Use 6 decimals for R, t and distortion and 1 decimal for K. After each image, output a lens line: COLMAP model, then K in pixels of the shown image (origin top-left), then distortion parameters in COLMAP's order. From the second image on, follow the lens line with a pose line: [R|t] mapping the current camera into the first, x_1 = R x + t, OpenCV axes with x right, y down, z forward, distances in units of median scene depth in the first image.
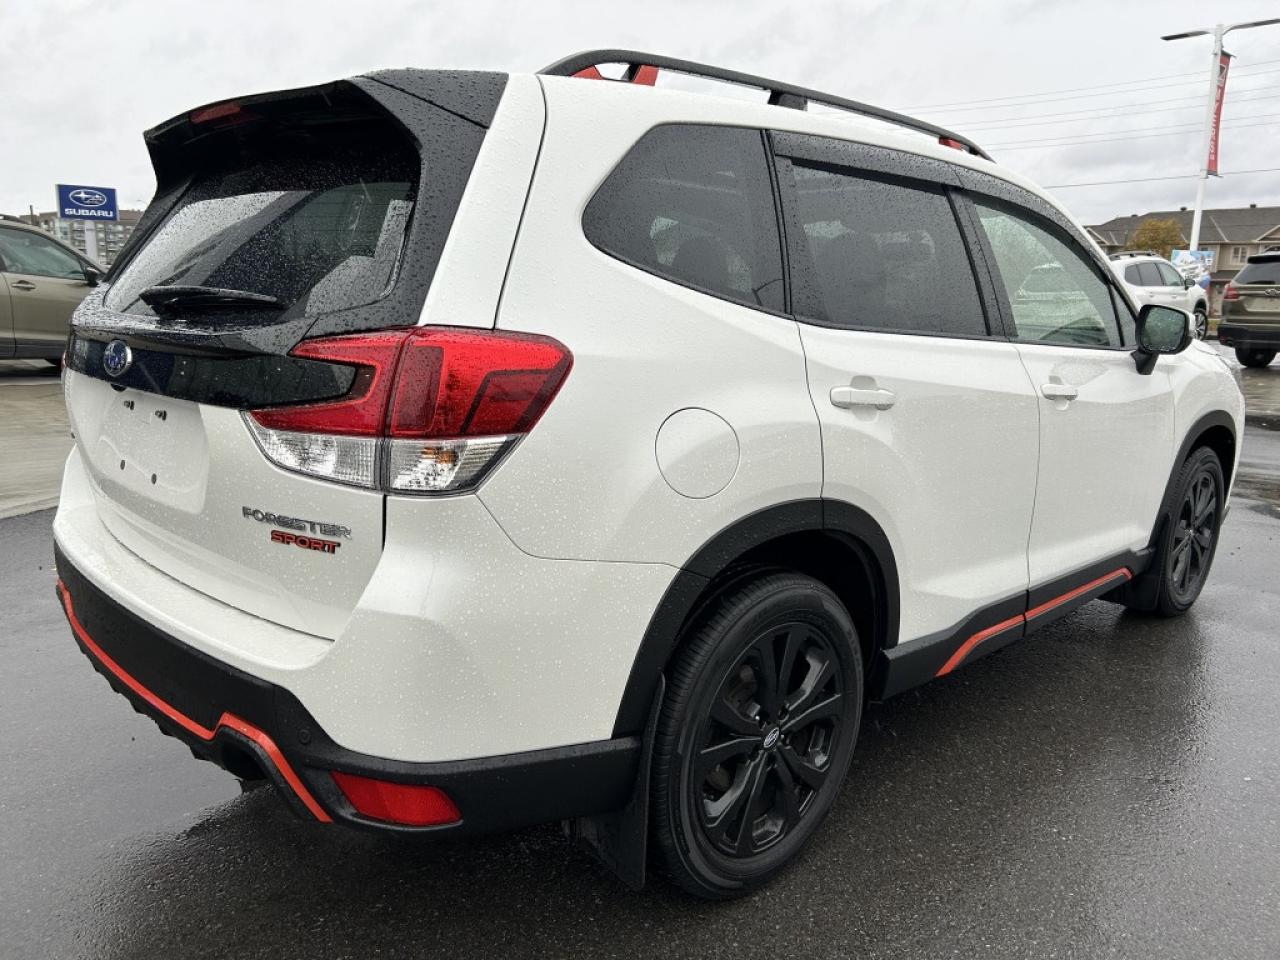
lens RADIAL K [[944.4, 0, 645.3], [0, 944.4, 474.0], [0, 0, 1]] dist [0.076849, -0.106423]
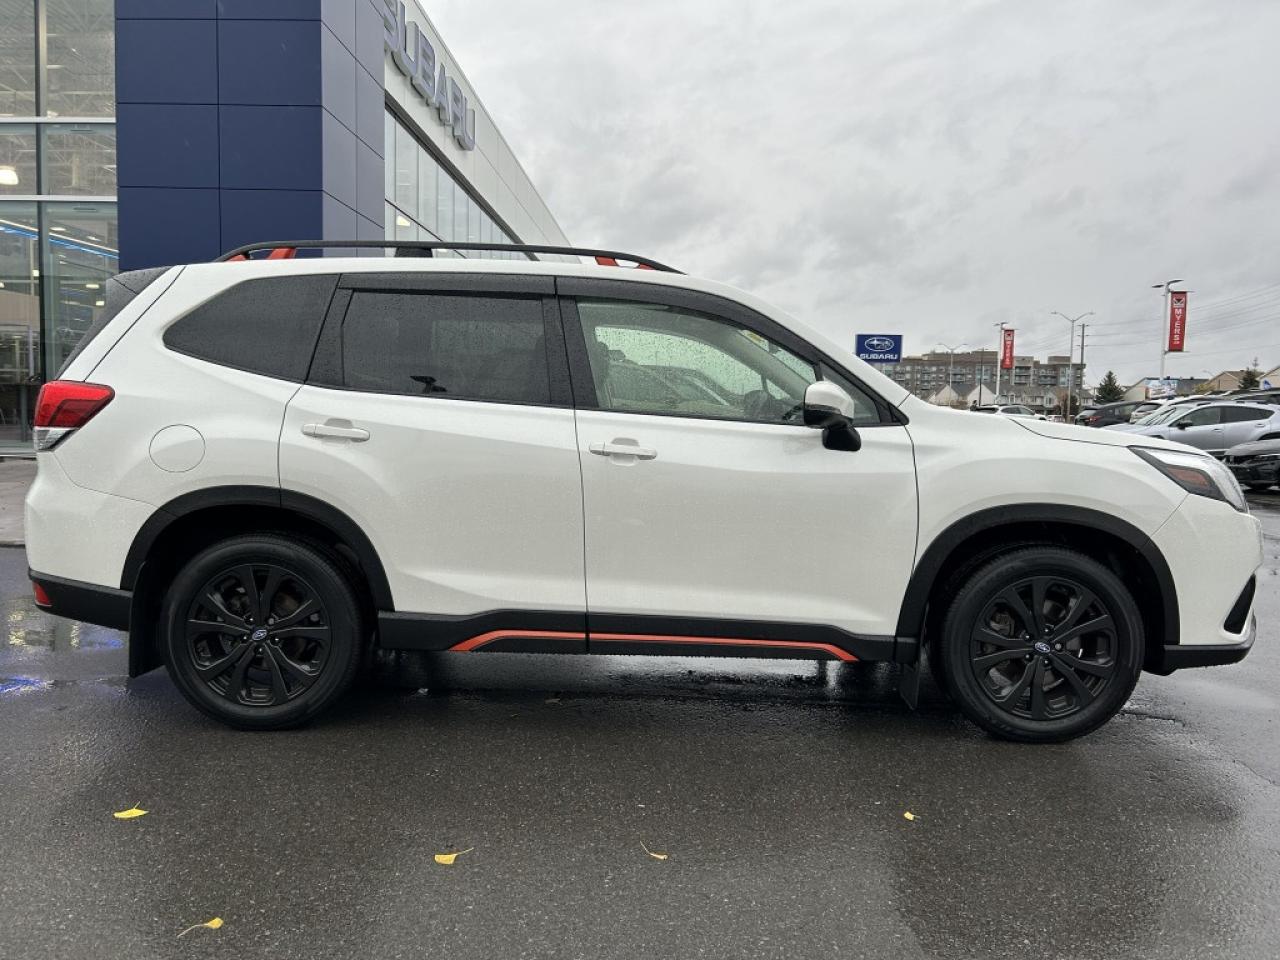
lens RADIAL K [[955.1, 0, 642.4], [0, 955.1, 459.7], [0, 0, 1]] dist [0.026349, -0.002244]
pose [[0.728093, 0.032190, -0.684723, 1.729155], [-0.135737, 0.985887, -0.097987, 0.052747], [0.671905, 0.164285, 0.722187, 0.202064]]
